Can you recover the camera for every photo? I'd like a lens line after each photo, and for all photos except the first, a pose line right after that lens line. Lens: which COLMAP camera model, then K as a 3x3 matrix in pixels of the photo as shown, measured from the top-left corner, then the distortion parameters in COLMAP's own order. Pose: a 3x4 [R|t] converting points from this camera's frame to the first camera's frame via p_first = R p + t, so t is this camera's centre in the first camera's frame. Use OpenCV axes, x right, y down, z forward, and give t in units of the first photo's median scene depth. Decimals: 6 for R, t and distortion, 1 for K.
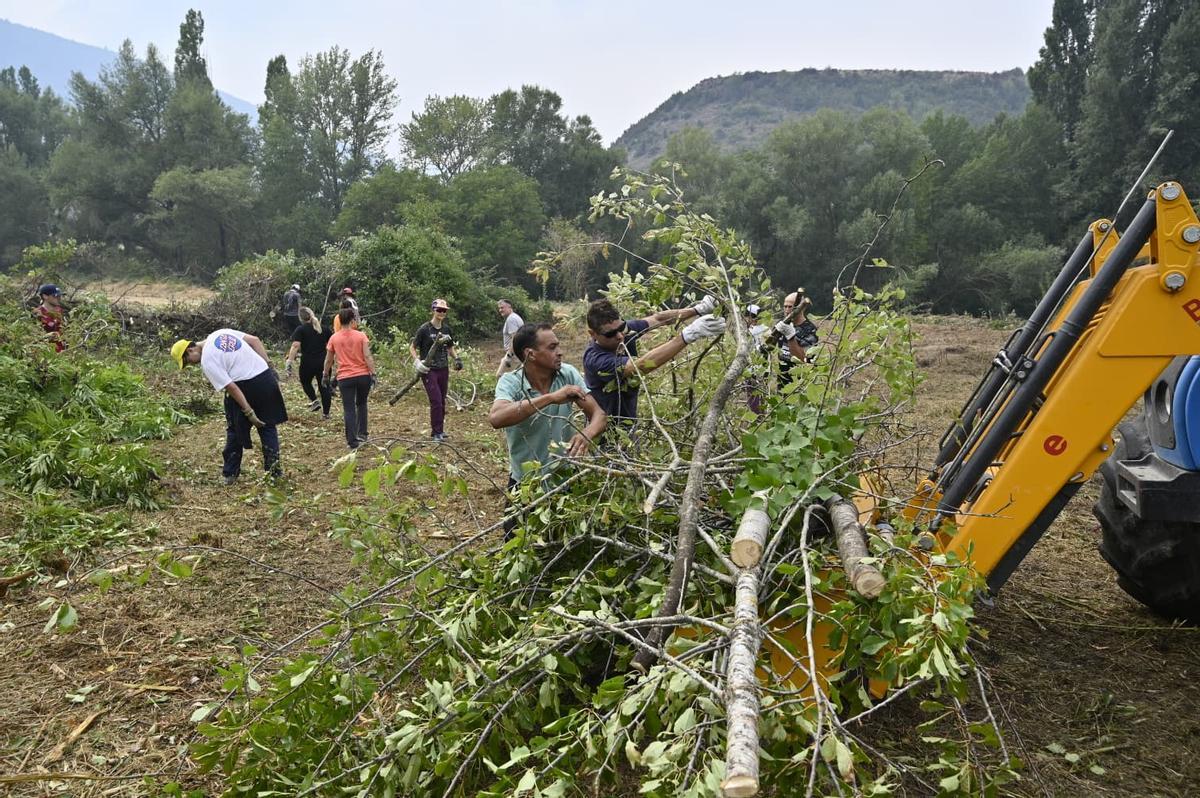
lens RADIAL K [[791.6, 0, 597.1], [0, 791.6, 407.5], [0, 0, 1]] dist [-0.009052, -0.000327]
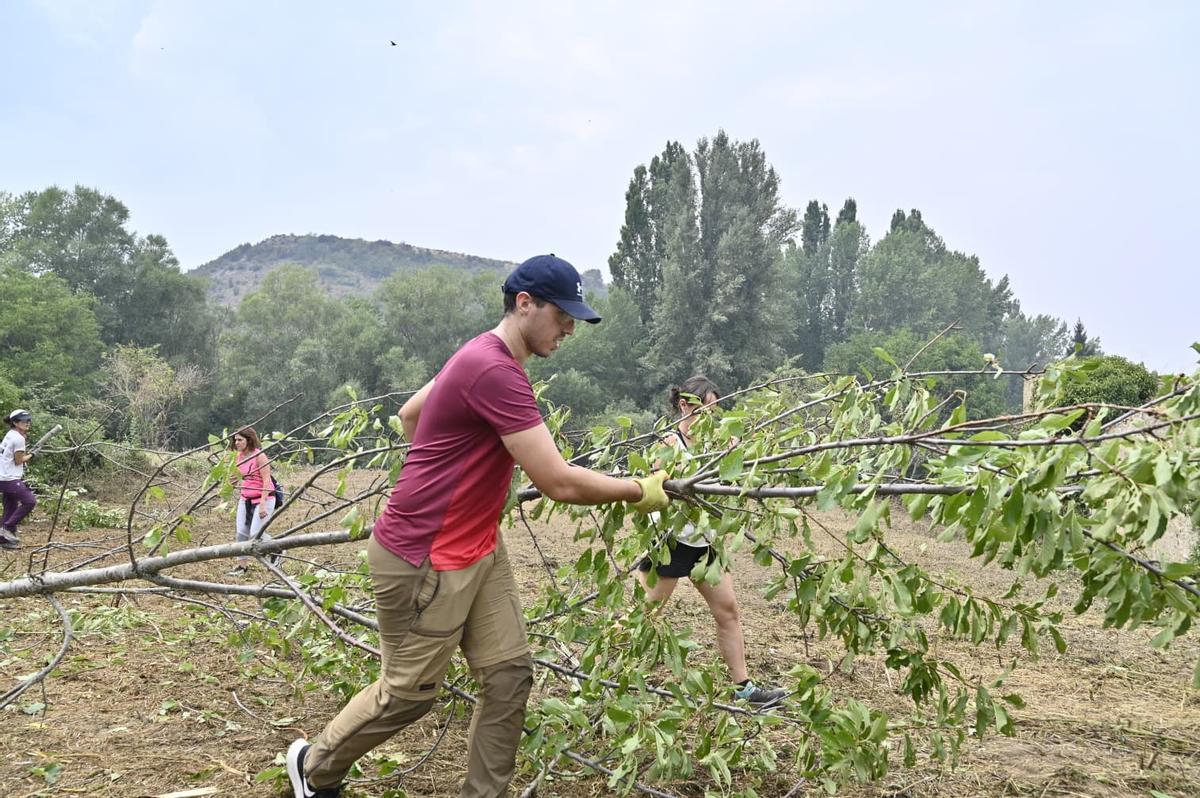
lens RADIAL K [[791.6, 0, 600.8], [0, 791.6, 397.2], [0, 0, 1]] dist [-0.009052, -0.000327]
pose [[0.856447, 0.054997, 0.513296, -0.035189], [0.058542, 0.977548, -0.202417, -0.004708], [-0.512904, 0.203409, 0.833999, 0.100772]]
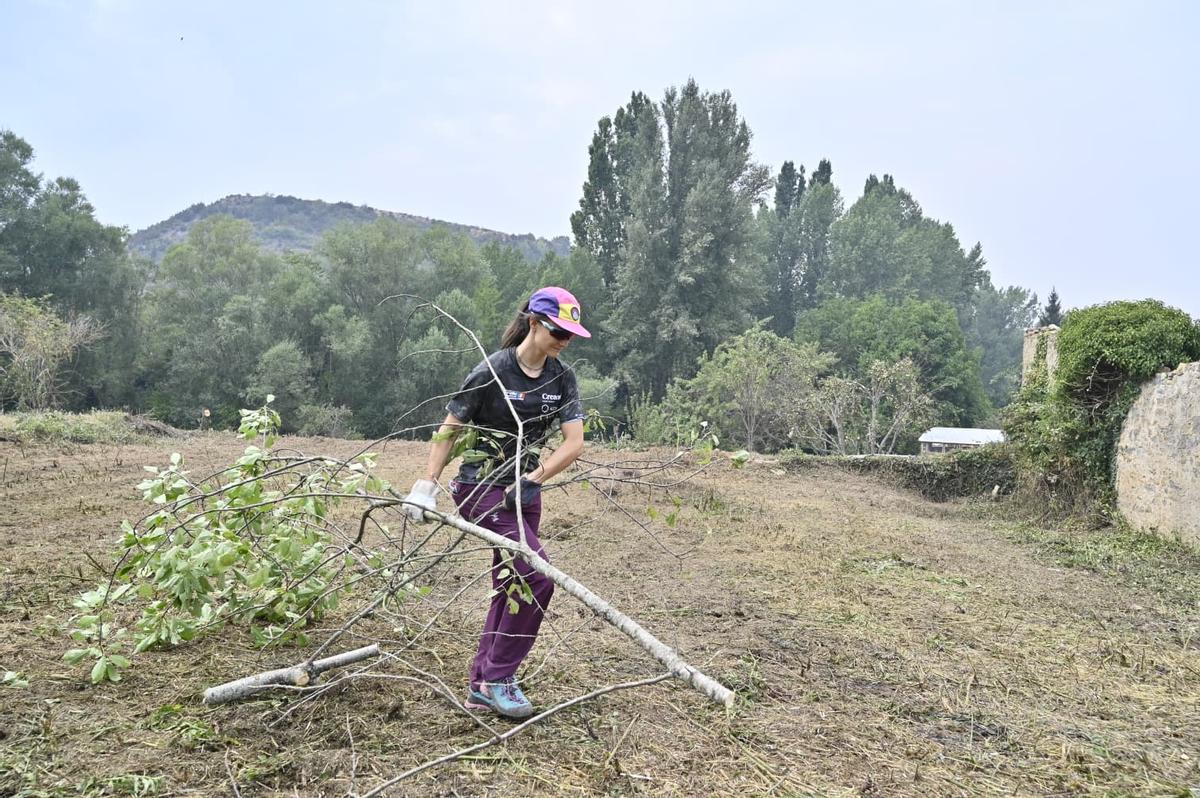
lens RADIAL K [[791.6, 0, 603.1], [0, 791.6, 395.6], [0, 0, 1]] dist [-0.009052, -0.000327]
pose [[0.834893, 0.043277, 0.548708, 0.006074], [0.058490, 0.984284, -0.166627, -0.008415], [-0.547296, 0.171210, 0.819240, 0.141863]]
